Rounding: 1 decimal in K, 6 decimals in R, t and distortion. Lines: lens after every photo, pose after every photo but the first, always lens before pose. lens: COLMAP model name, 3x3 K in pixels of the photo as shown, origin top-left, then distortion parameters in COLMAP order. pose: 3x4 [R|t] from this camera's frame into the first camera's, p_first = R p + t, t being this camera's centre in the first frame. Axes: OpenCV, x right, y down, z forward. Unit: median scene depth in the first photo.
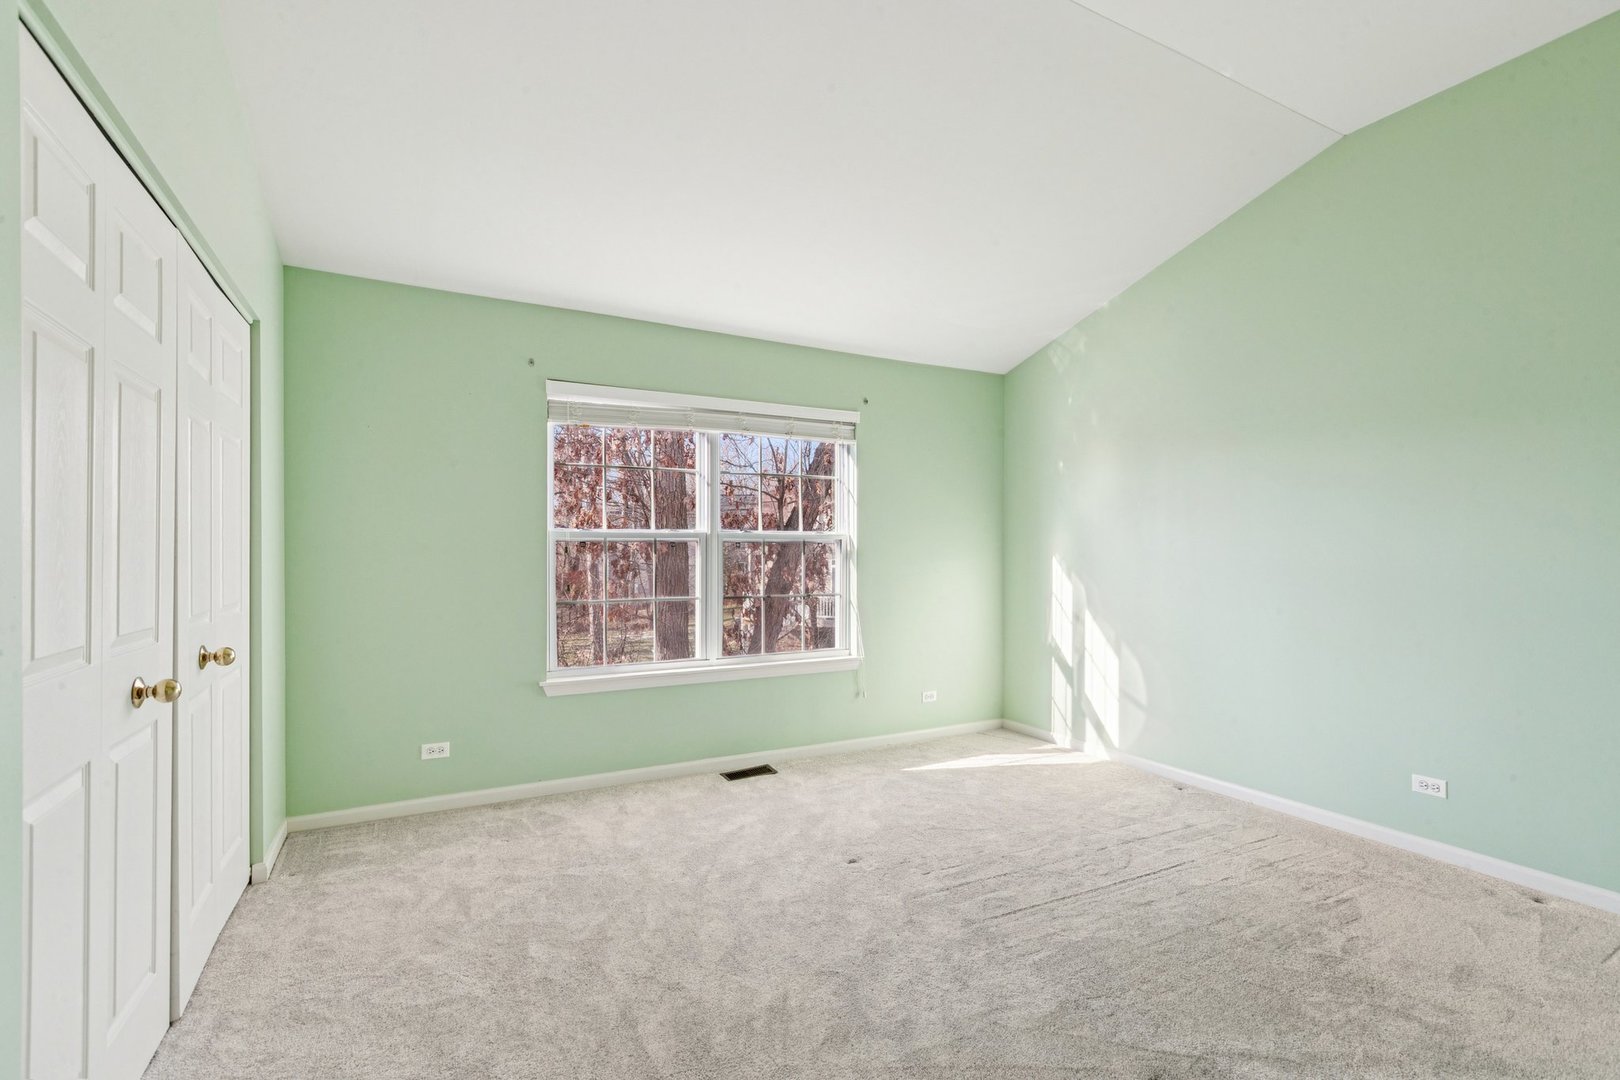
lens RADIAL K [[729.7, 0, 810.0], [0, 729.7, 540.0], [0, 0, 1]] dist [0.000593, 0.000040]
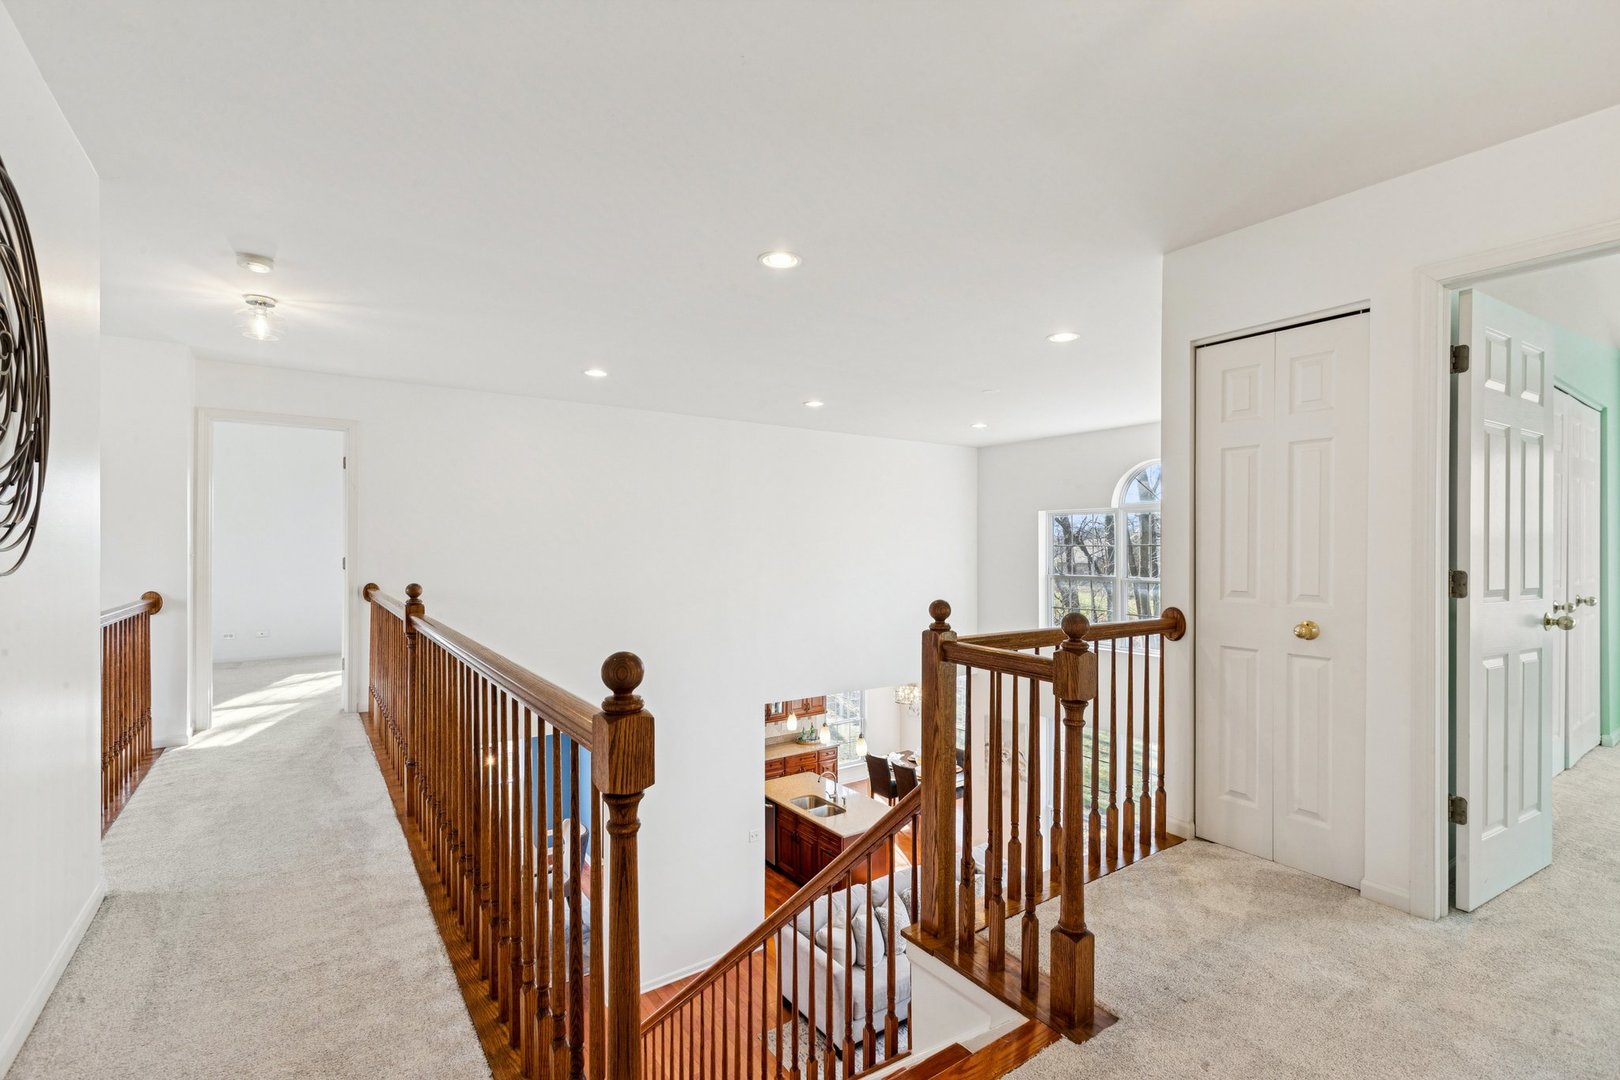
lens RADIAL K [[729.7, 0, 810.0], [0, 729.7, 540.0], [0, 0, 1]] dist [0.000593, 0.000040]
pose [[0.134023, -0.000673, -0.990978, 0.717241], [0.004292, 0.999991, -0.000099, -0.006274], [0.990969, -0.004240, 0.134025, -1.126399]]
